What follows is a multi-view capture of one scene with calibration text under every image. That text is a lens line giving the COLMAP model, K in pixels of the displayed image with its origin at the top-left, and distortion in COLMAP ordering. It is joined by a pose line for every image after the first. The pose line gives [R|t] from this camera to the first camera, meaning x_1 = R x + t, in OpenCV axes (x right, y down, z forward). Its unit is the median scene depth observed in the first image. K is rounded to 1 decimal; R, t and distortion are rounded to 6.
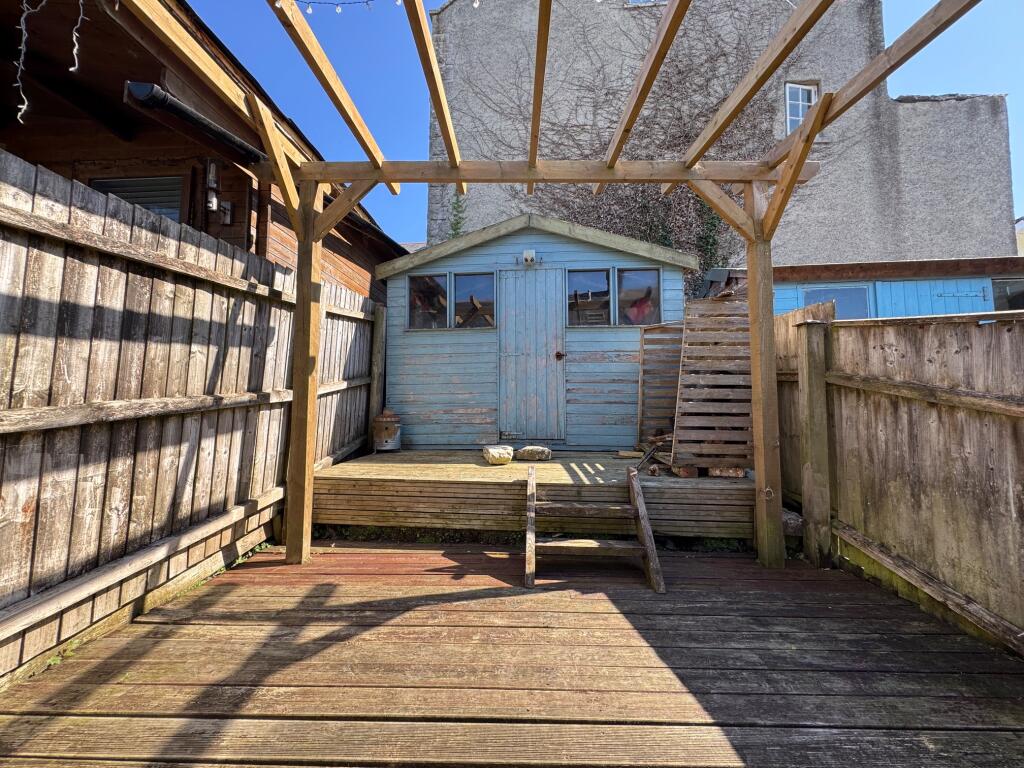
lens RADIAL K [[409.9, 0, 512.0], [0, 409.9, 384.0], [0, 0, 1]] dist [-0.001229, -0.000107]
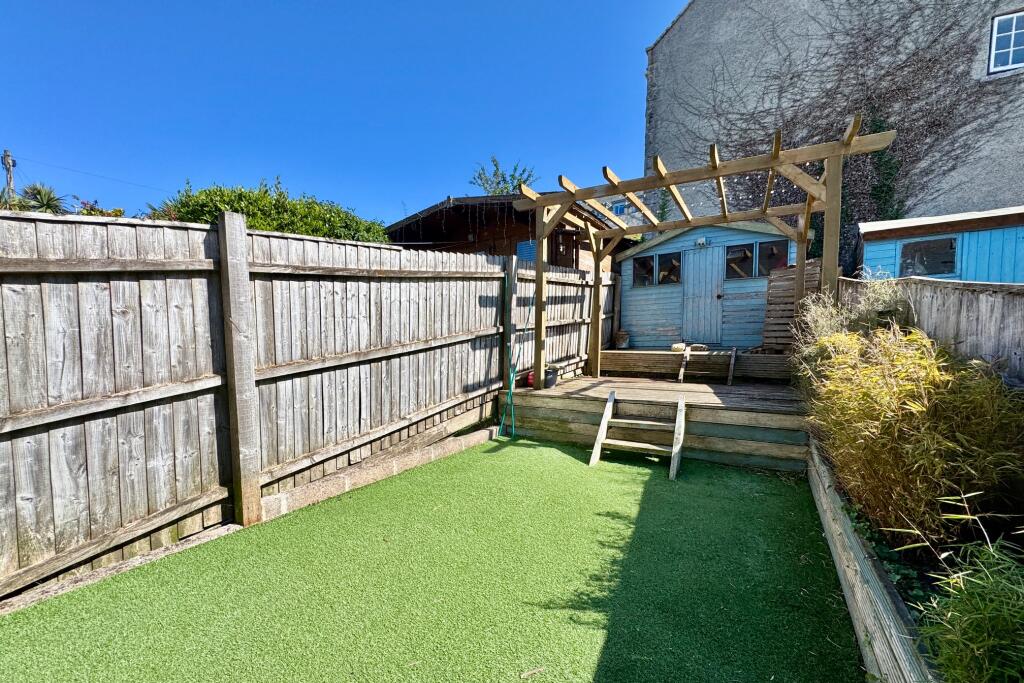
lens RADIAL K [[412.3, 0, 512.0], [0, 412.3, 369.0], [0, 0, 1]] dist [0.000187, -0.000124]
pose [[0.874448, 0.028452, -0.484285, 0.199545], [0.026671, 0.993949, 0.106555, 0.027607], [0.484386, -0.106093, 0.868398, -0.997241]]
